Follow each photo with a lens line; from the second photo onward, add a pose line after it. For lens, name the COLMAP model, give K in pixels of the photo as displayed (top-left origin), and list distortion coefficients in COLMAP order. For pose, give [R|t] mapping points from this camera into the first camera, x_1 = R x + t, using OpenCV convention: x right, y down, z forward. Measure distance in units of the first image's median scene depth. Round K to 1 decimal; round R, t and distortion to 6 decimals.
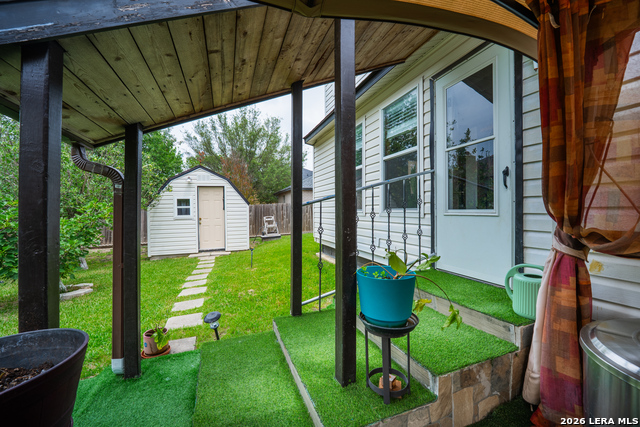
lens RADIAL K [[260.8, 0, 316.7], [0, 260.8, 213.6], [0, 0, 1]] dist [-0.001537, -0.000249]
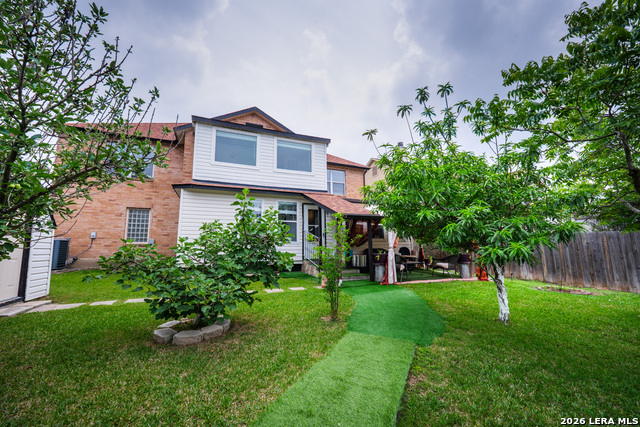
lens RADIAL K [[260.8, 0, 316.7], [0, 260.8, 213.6], [0, 0, 1]] dist [-0.001537, -0.000249]
pose [[-0.059180, 0.149090, 0.987051, -1.076870], [0.021325, 0.988747, -0.148067, 0.047881], [-0.998020, 0.012286, -0.061693, 0.366424]]
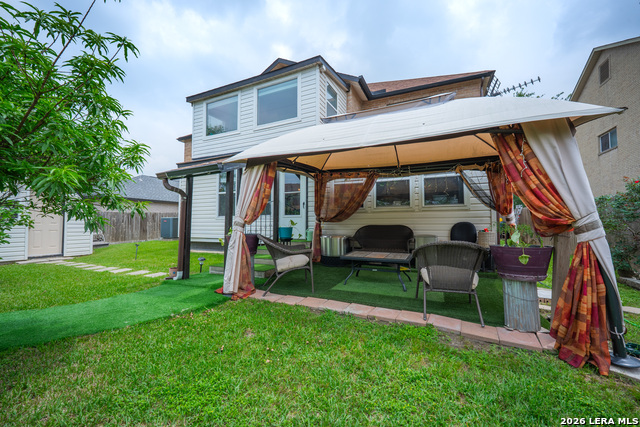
lens RADIAL K [[260.8, 0, 316.7], [0, 260.8, 213.6], [0, 0, 1]] dist [-0.001537, -0.000249]
pose [[0.707238, 0.046636, 0.705436, -0.393280], [-0.000663, 0.997865, -0.065303, 0.048845], [-0.706976, 0.045717, 0.705759, -0.381918]]
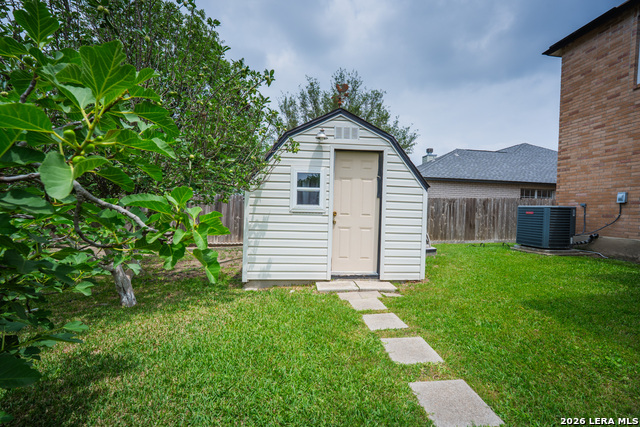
lens RADIAL K [[260.8, 0, 316.7], [0, 260.8, 213.6], [0, 0, 1]] dist [-0.001537, -0.000249]
pose [[0.974327, 0.048846, -0.219777, -0.379550], [-0.048752, 0.998794, 0.005854, 0.019276], [0.219797, 0.005011, 0.975533, 0.502404]]
